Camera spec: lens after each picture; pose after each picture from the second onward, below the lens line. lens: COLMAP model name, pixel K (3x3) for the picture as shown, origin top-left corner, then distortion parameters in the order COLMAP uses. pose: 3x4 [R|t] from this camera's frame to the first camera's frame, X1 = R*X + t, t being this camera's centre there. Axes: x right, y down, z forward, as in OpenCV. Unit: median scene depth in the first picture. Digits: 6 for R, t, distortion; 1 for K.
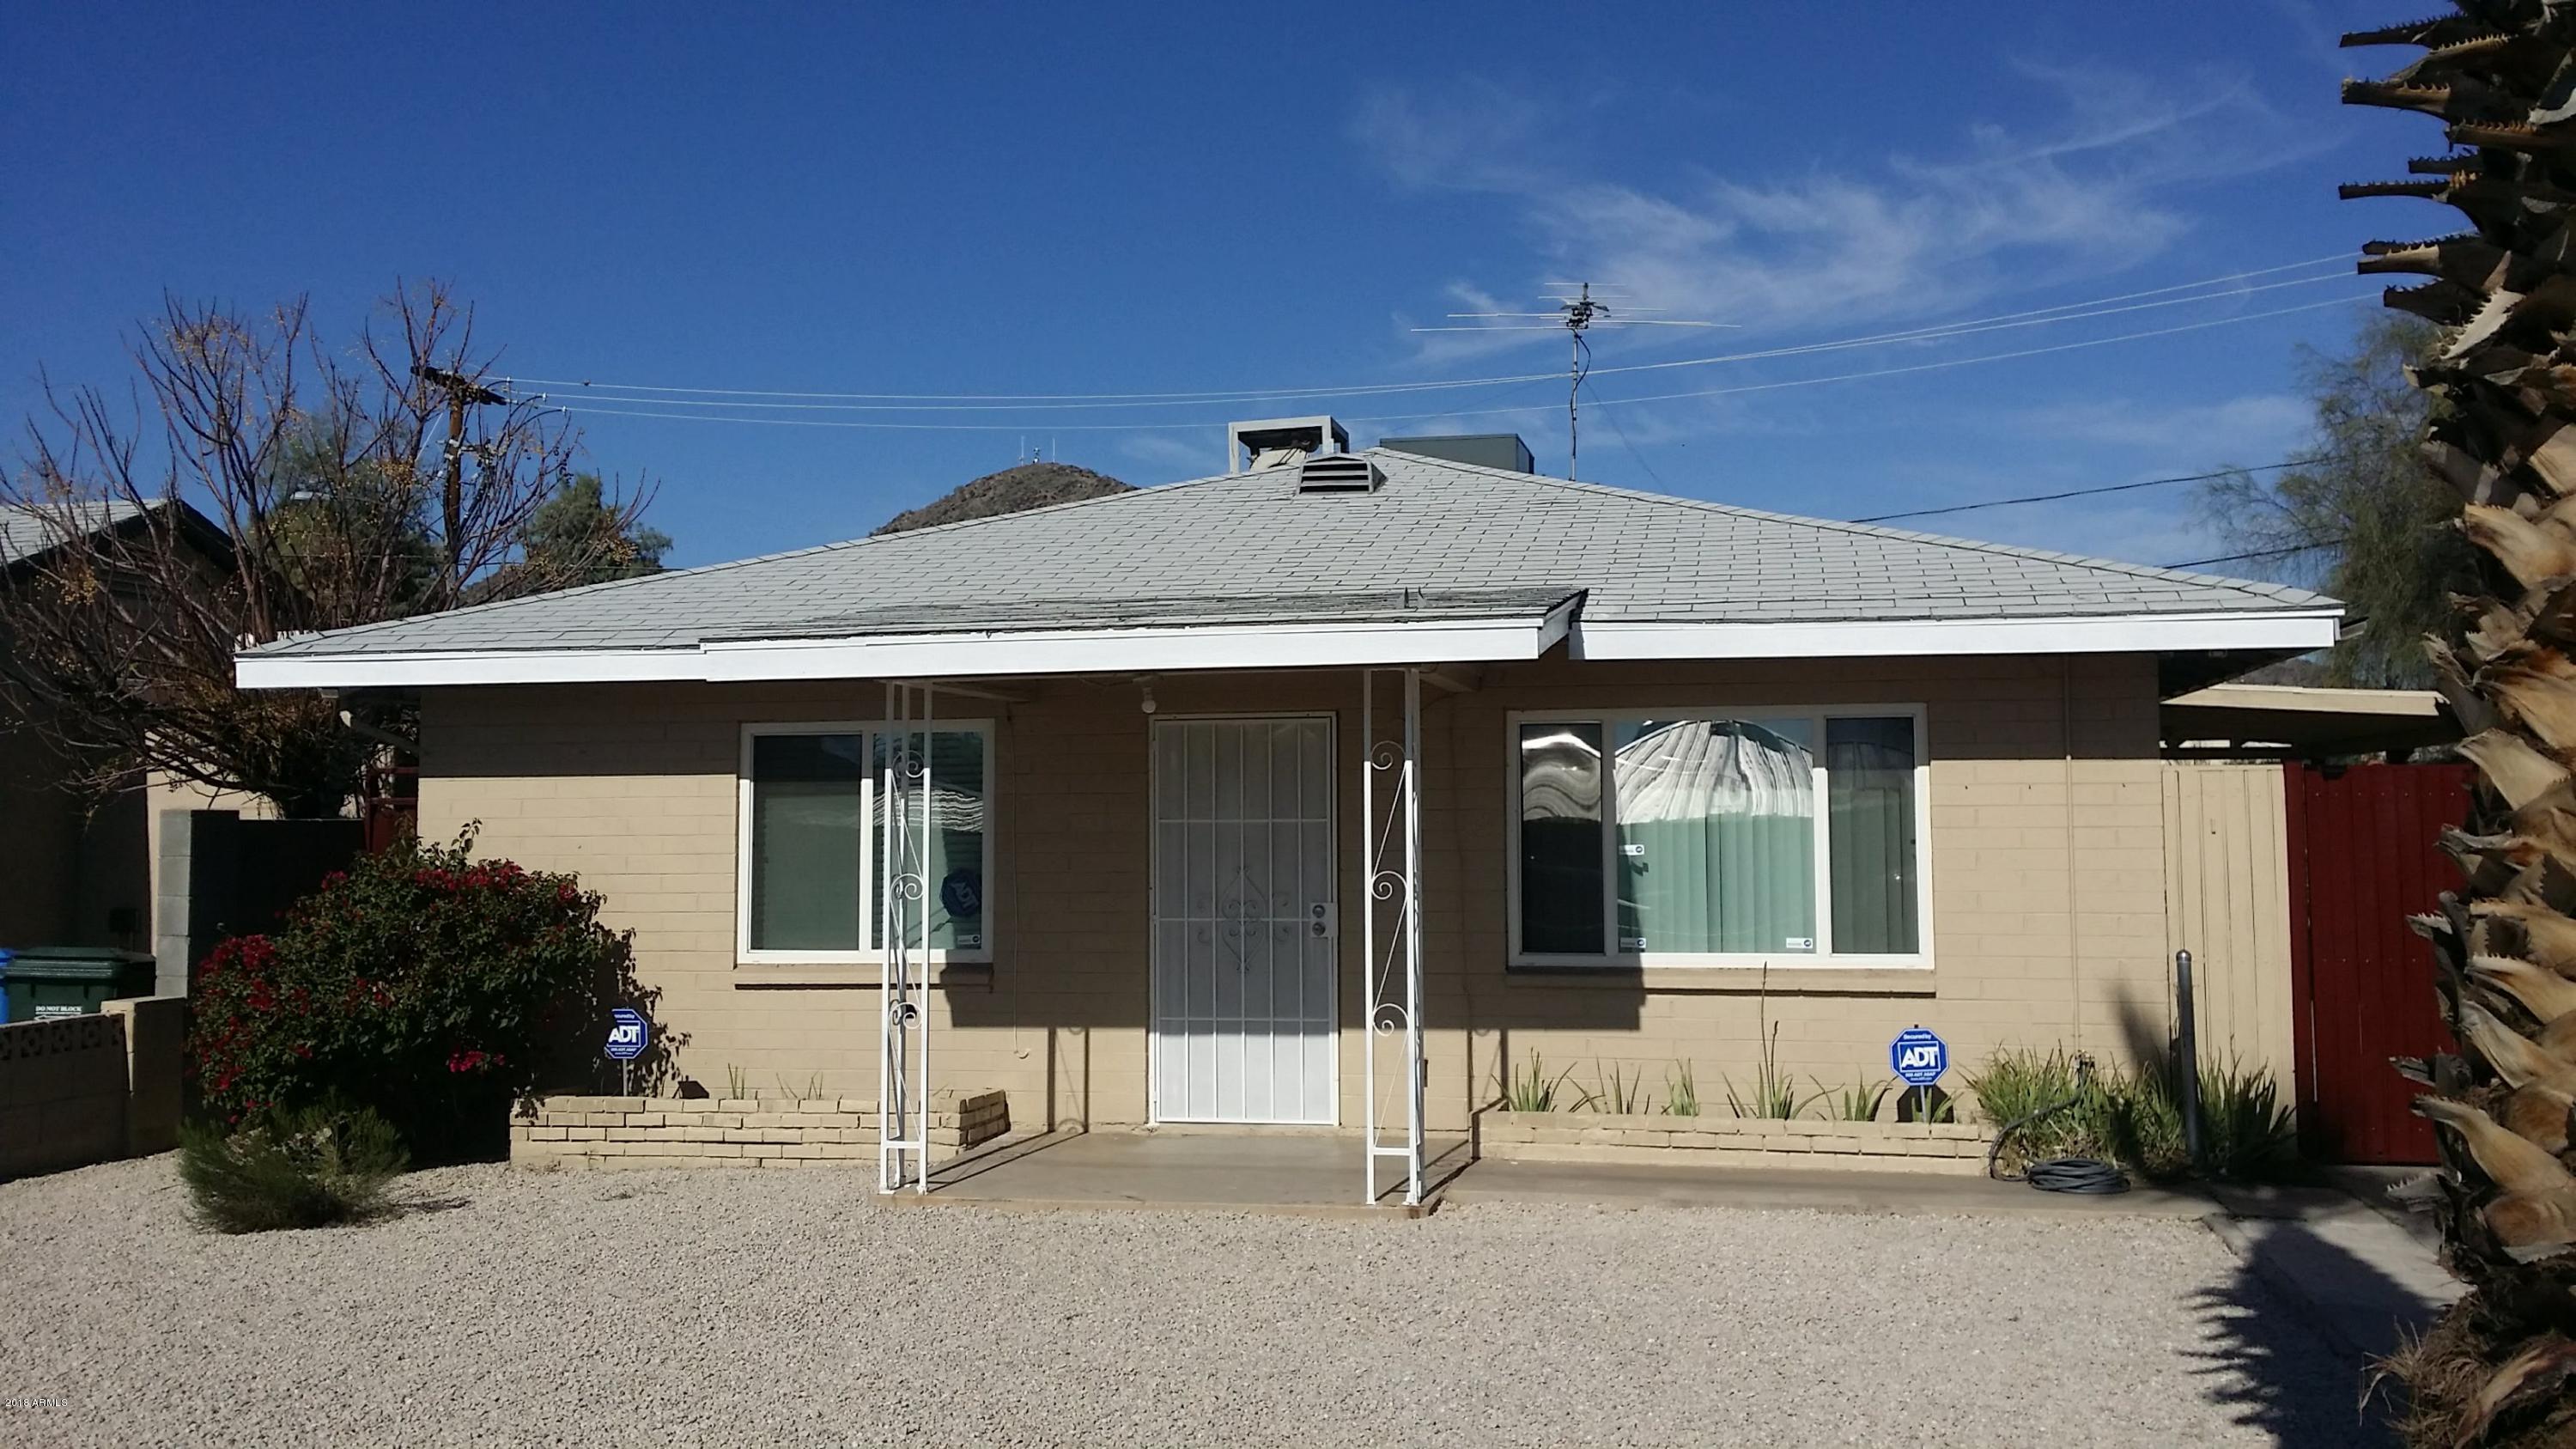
lens RADIAL K [[2322.9, 0, 1307.1], [0, 2322.9, 670.2], [0, 0, 1]] dist [0.077406, -0.158744]
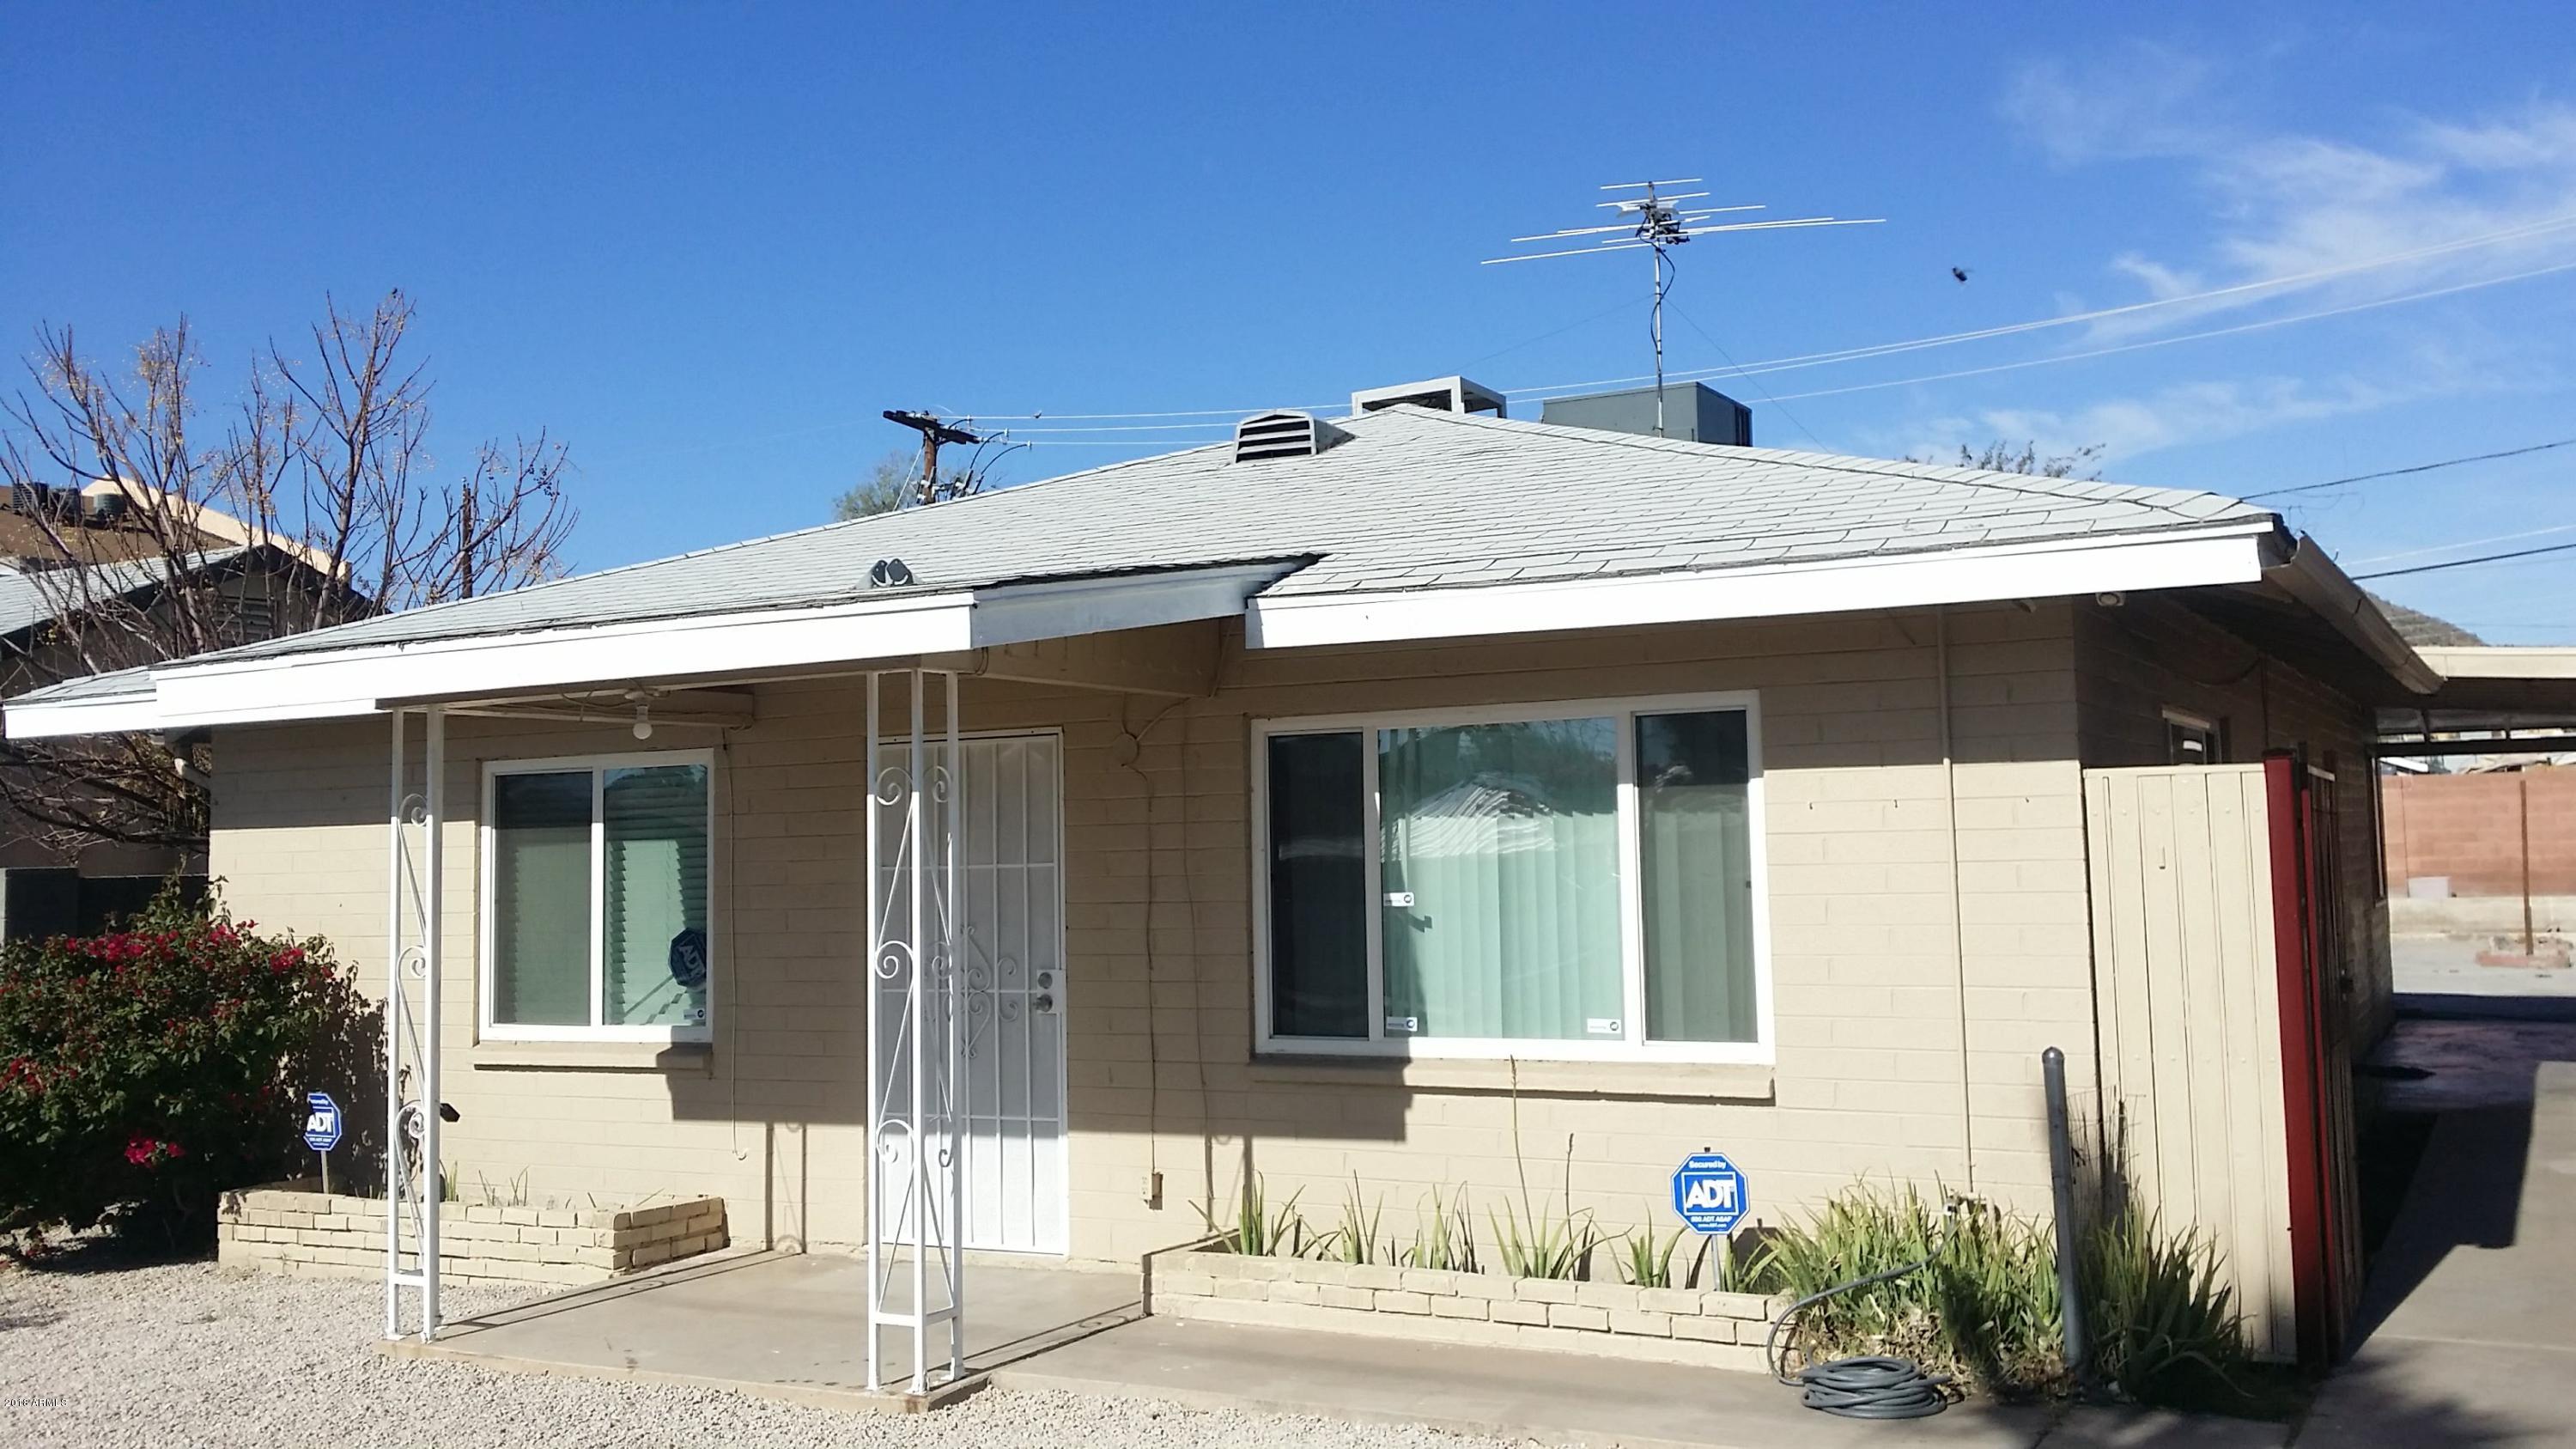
lens RADIAL K [[2285.3, 0, 1400.2], [0, 2285.3, 651.5], [0, 0, 1]] dist [0.061028, -0.144371]
pose [[0.961189, -0.040593, -0.272886, 0.333654], [0.036752, 0.999140, -0.019174, 0.011333], [0.273430, 0.008401, 0.961855, 0.281889]]
